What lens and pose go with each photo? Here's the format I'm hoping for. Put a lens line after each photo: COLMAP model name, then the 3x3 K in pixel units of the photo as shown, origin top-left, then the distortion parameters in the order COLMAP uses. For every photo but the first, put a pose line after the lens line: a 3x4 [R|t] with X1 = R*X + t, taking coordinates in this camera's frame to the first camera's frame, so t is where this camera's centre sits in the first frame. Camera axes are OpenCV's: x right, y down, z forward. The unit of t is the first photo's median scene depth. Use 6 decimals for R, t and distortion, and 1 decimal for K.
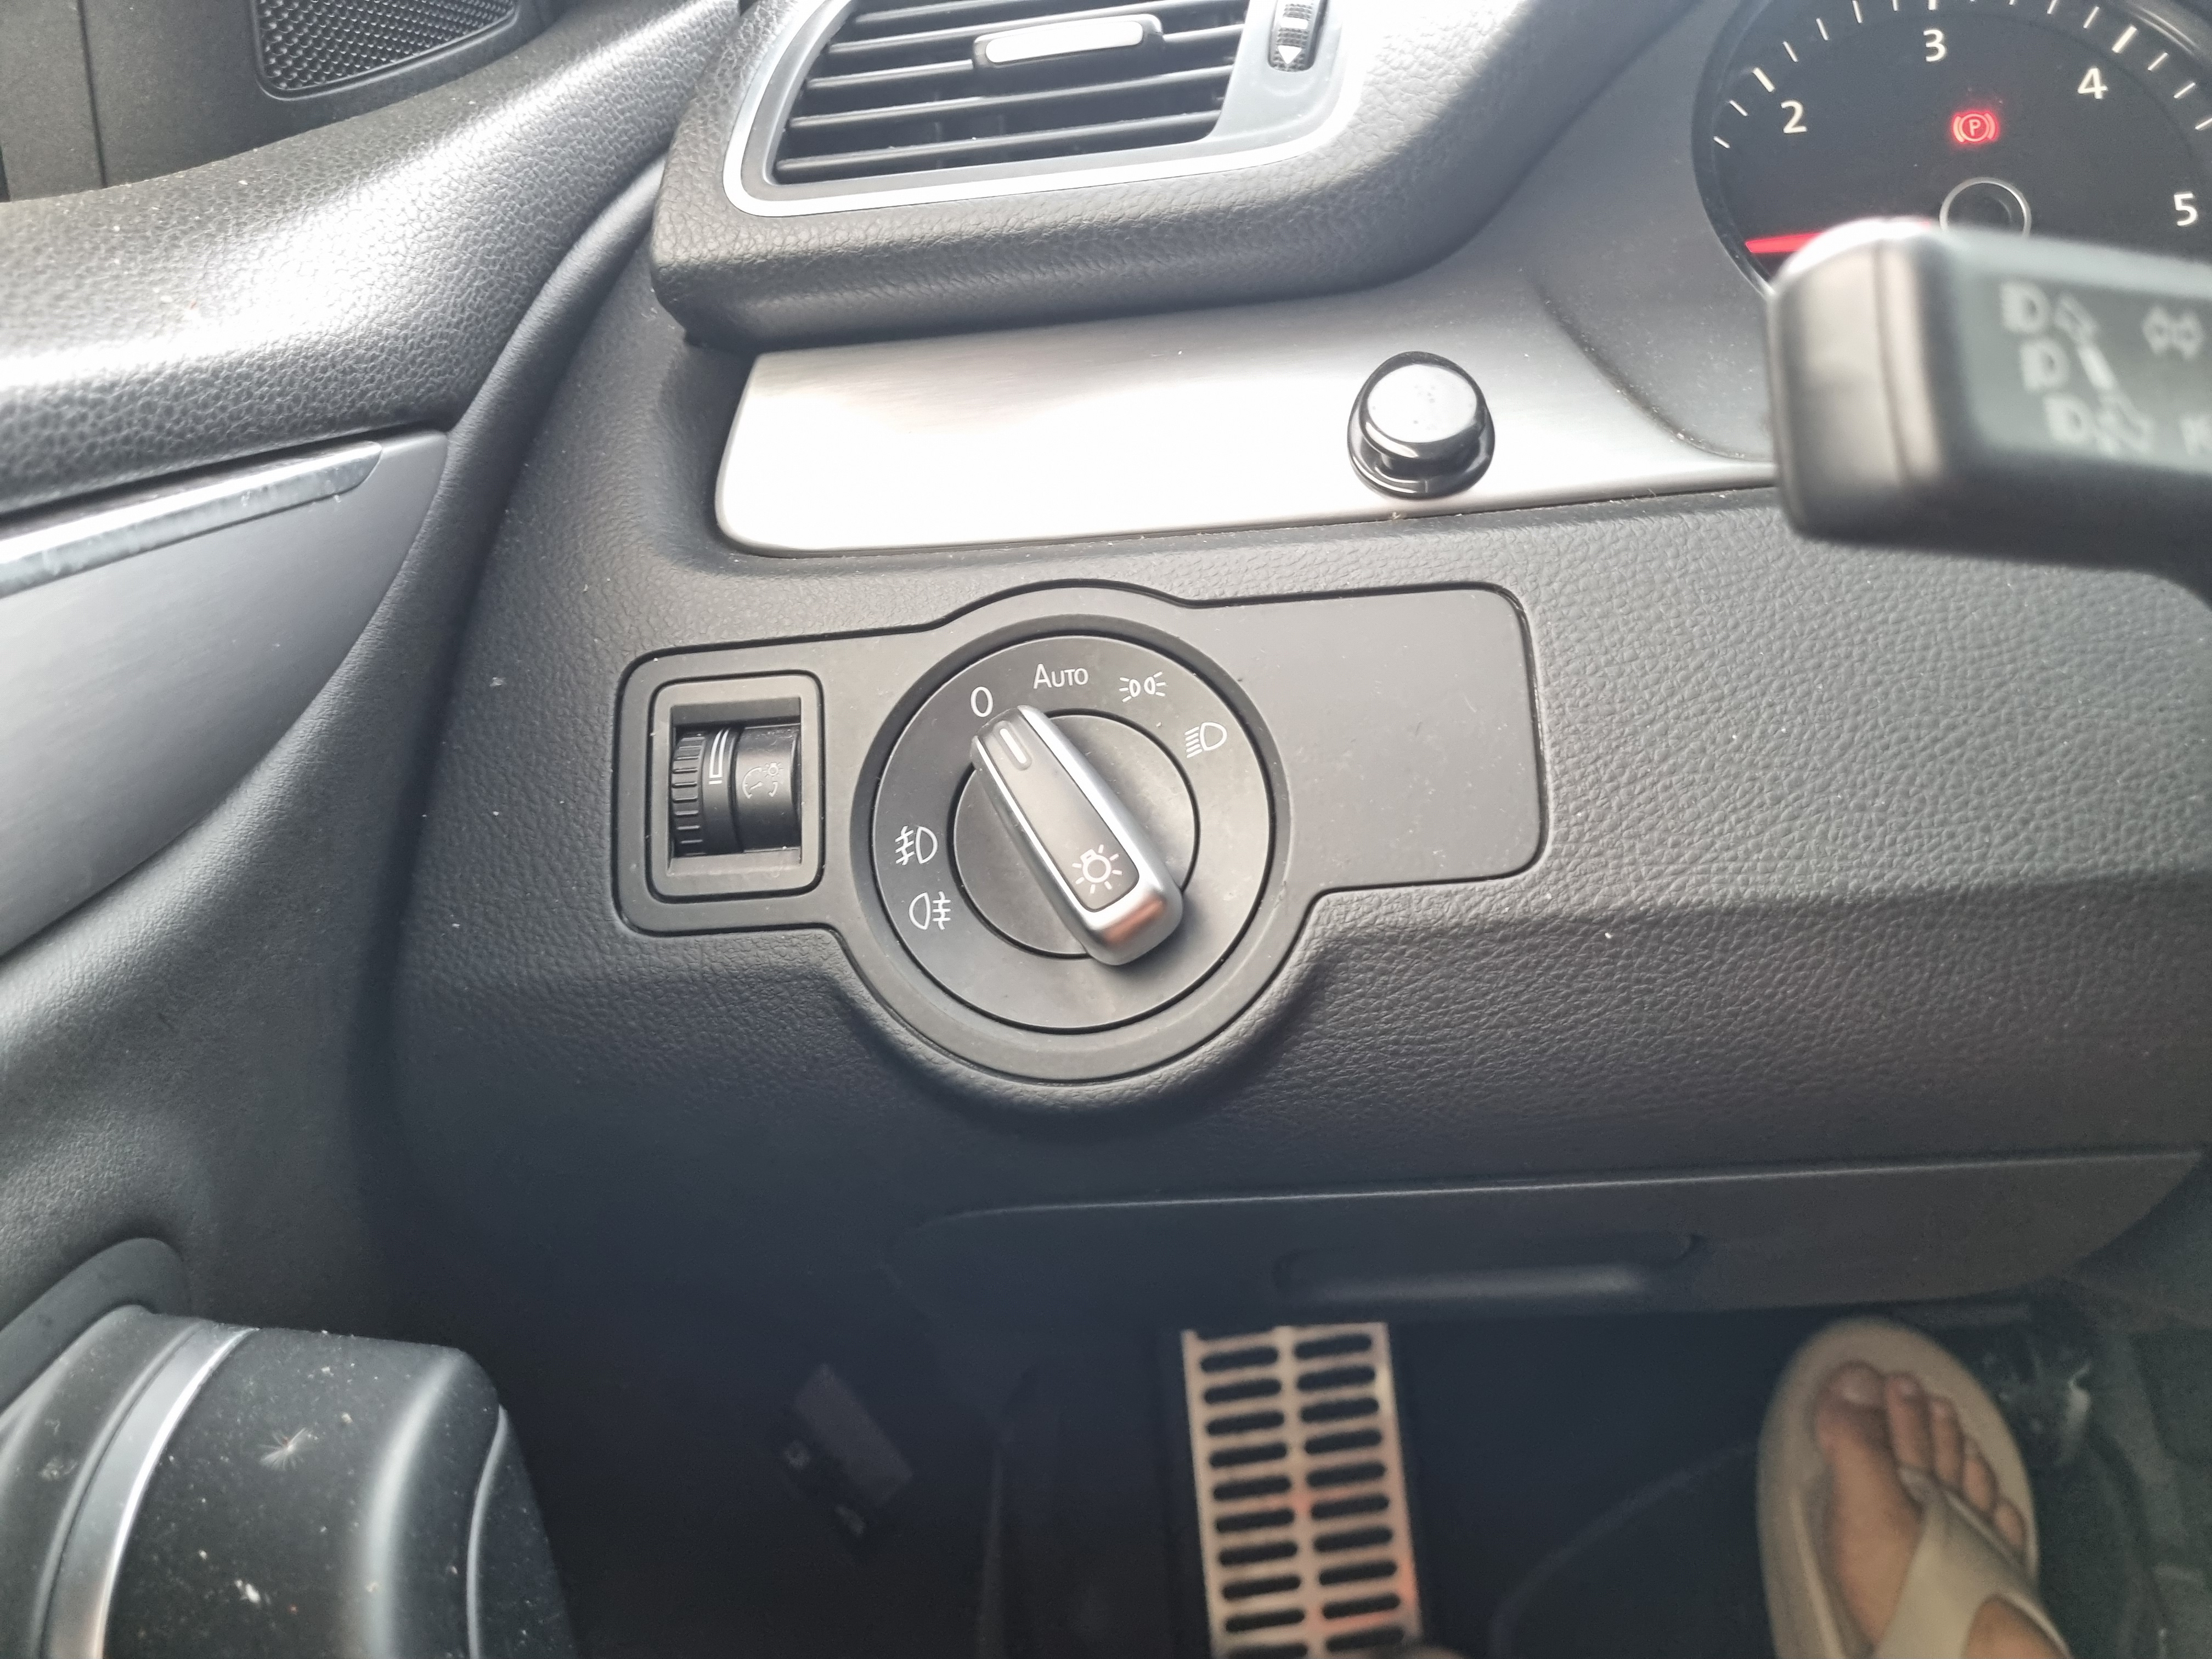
lens RADIAL K [[1671.4, 0, 1113.8], [0, 1671.4, 840.7], [0, 0, 1]] dist [0.021922, -0.026458]
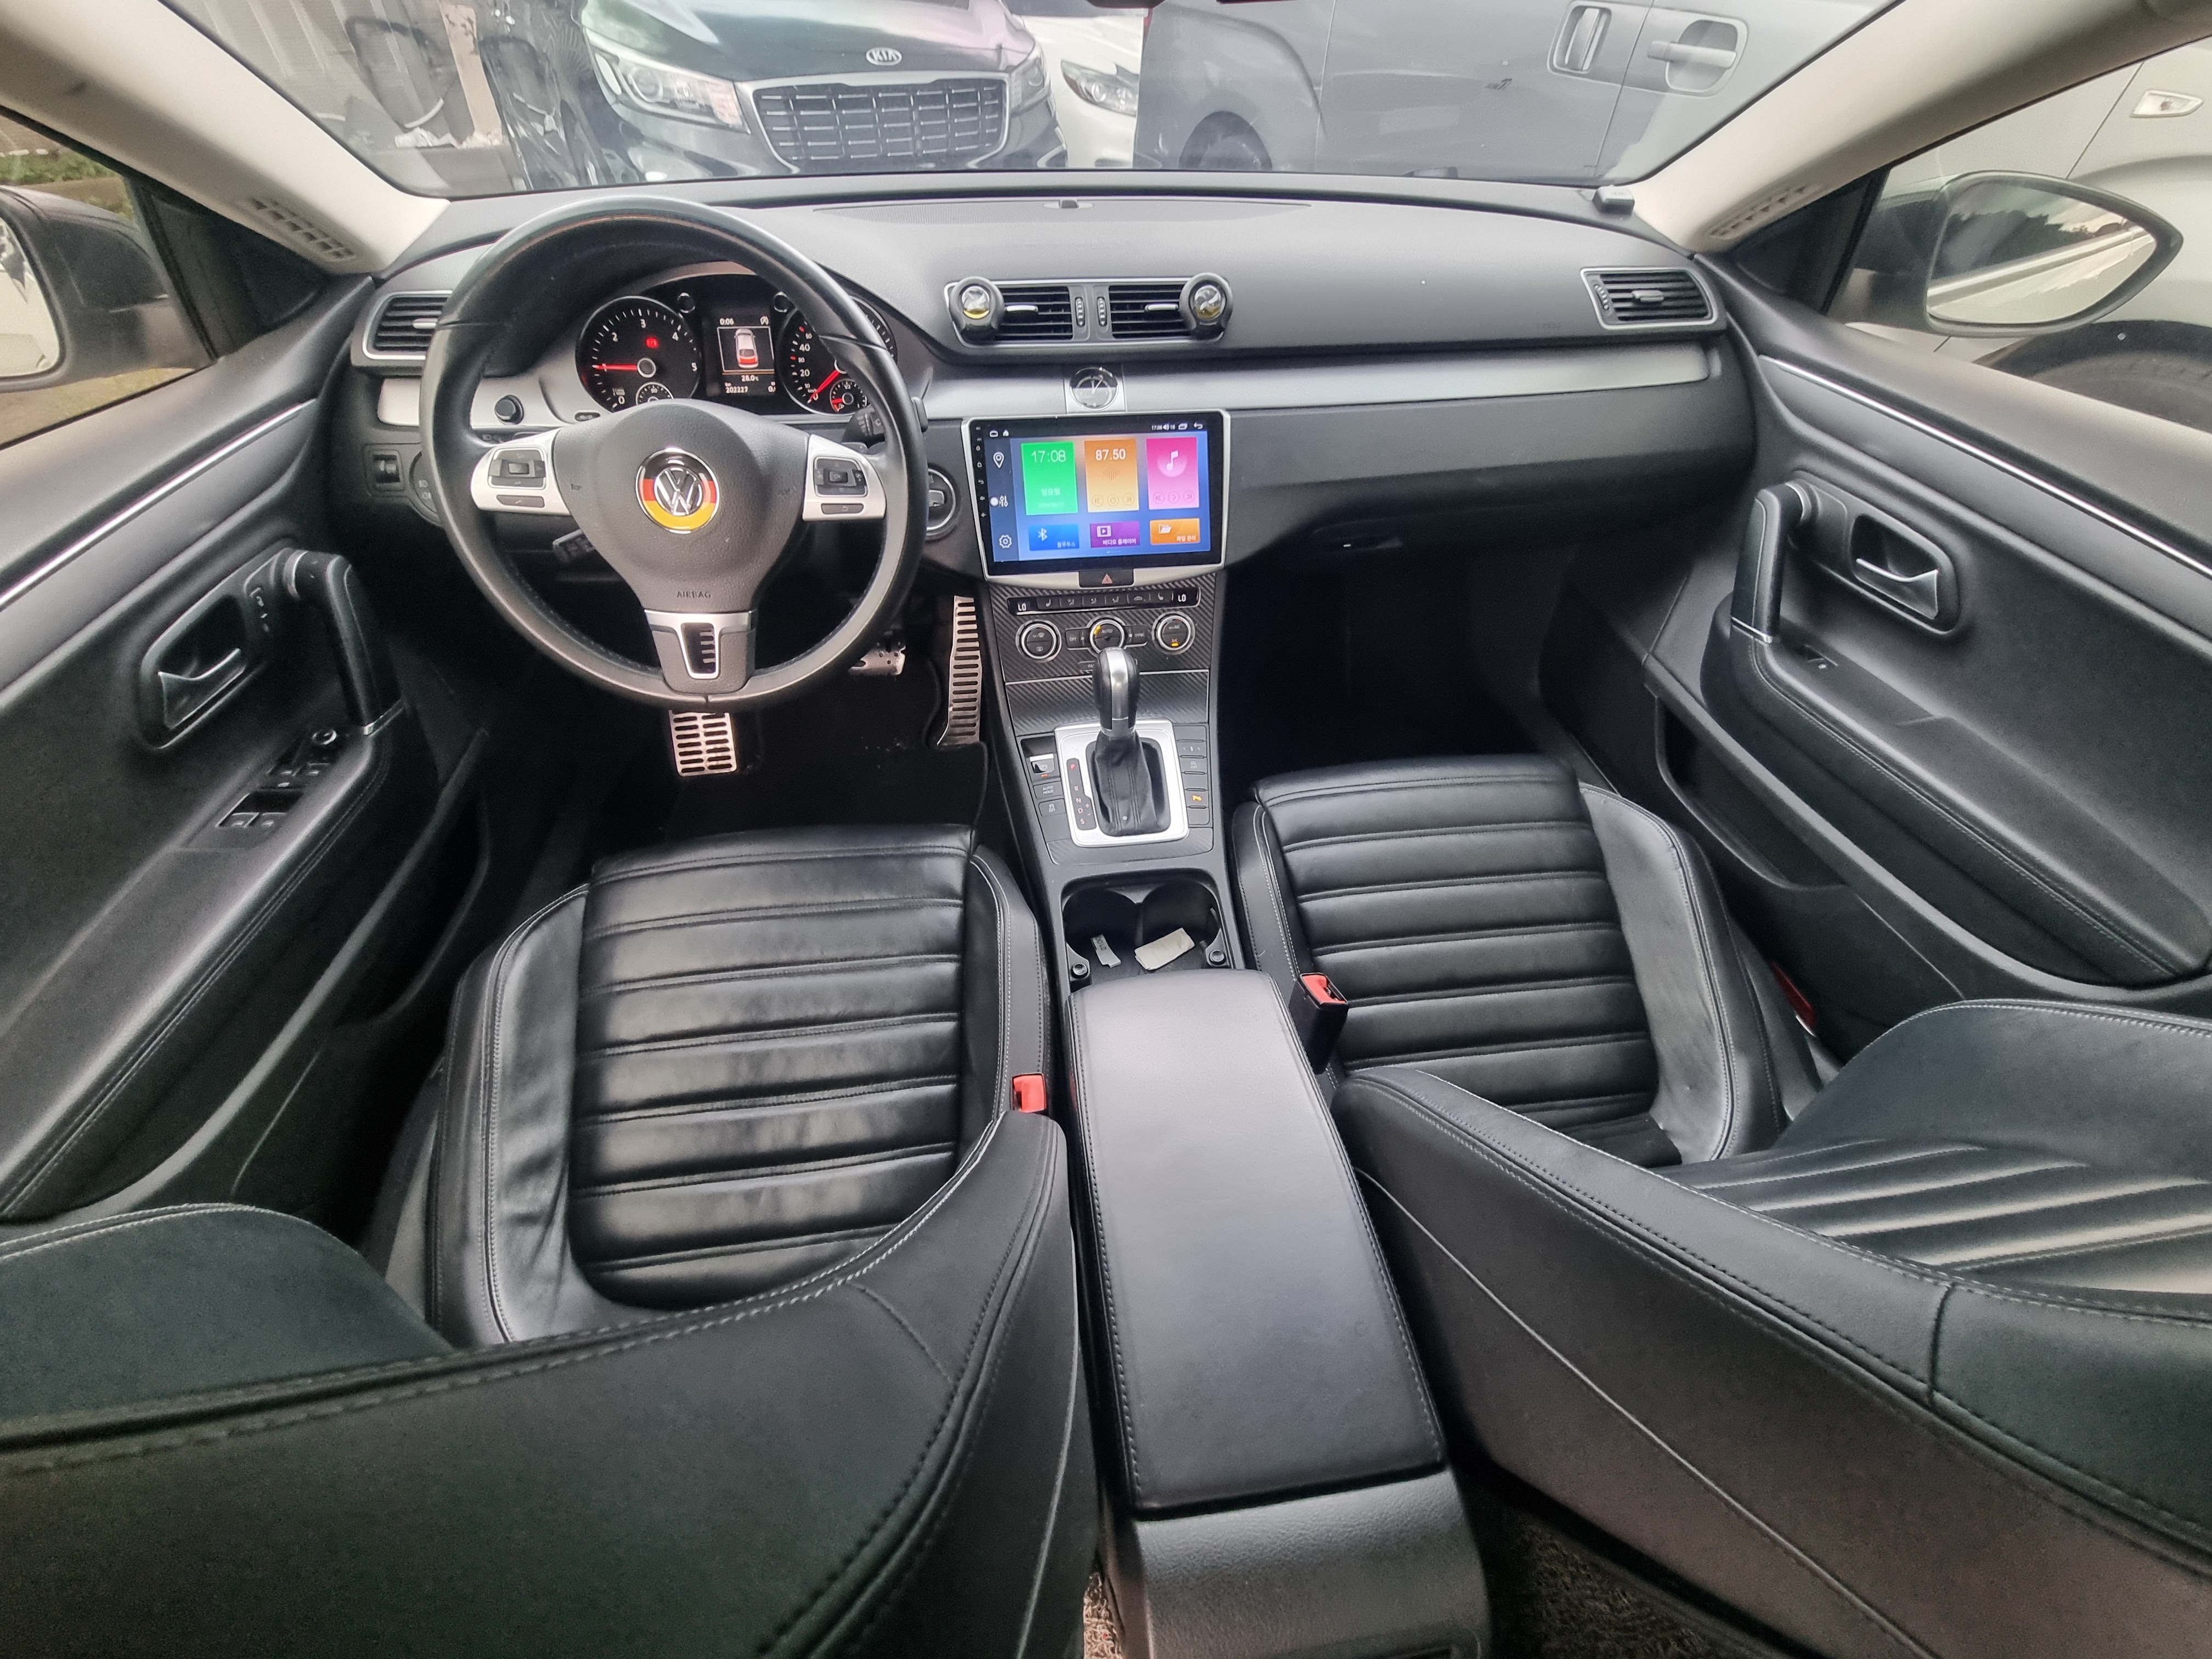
lens RADIAL K [[900.8, 0, 1120.8], [0, 900.8, 842.8], [0, 0, 1]] dist [-0.003201, -0.001504]
pose [[0.983885, 0.003068, 0.178775, 1.728402], [-0.072948, 0.919742, 0.385686, -0.230884], [-0.163244, -0.392513, 0.905144, -2.745168]]
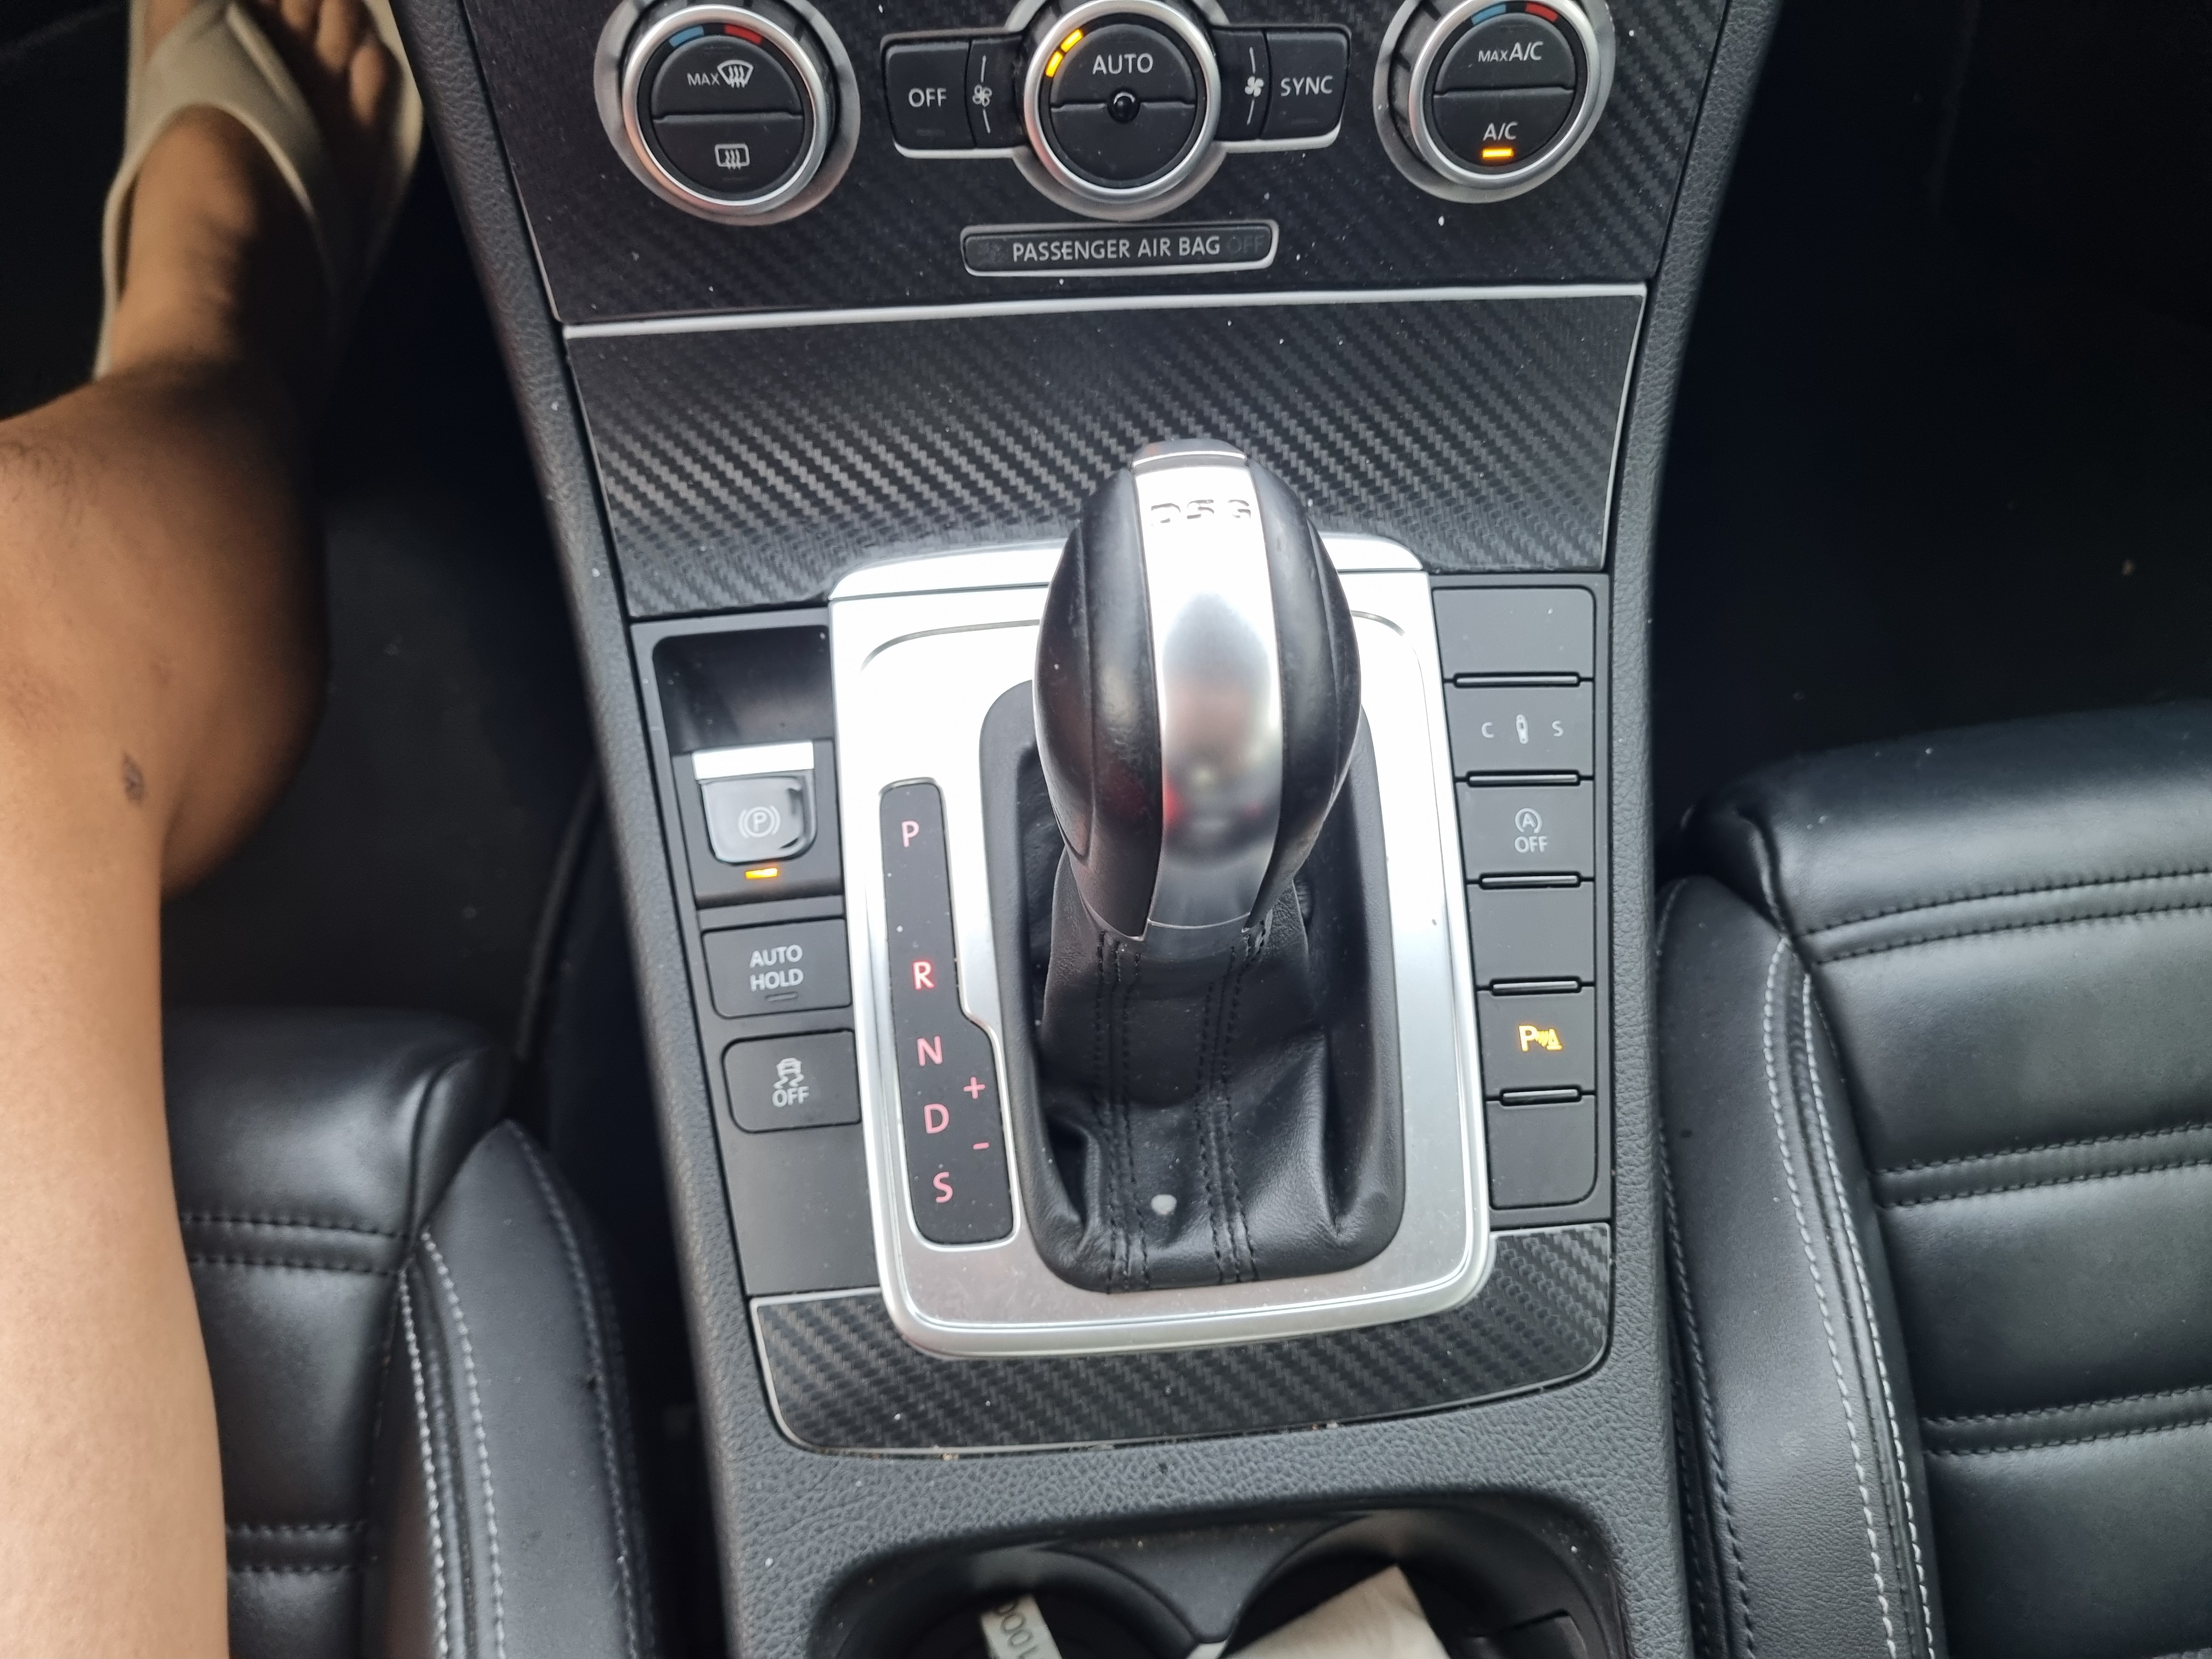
lens RADIAL K [[1671.4, 0, 1117.8], [0, 1671.4, 810.1], [0, 0, 1]] dist [0.021922, -0.026458]
pose [[0.985492, -0.001975, 0.169708, 2.107239], [-0.110394, 0.752040, 0.649807, 0.015695], [-0.128911, -0.659115, 0.740912, -0.385721]]
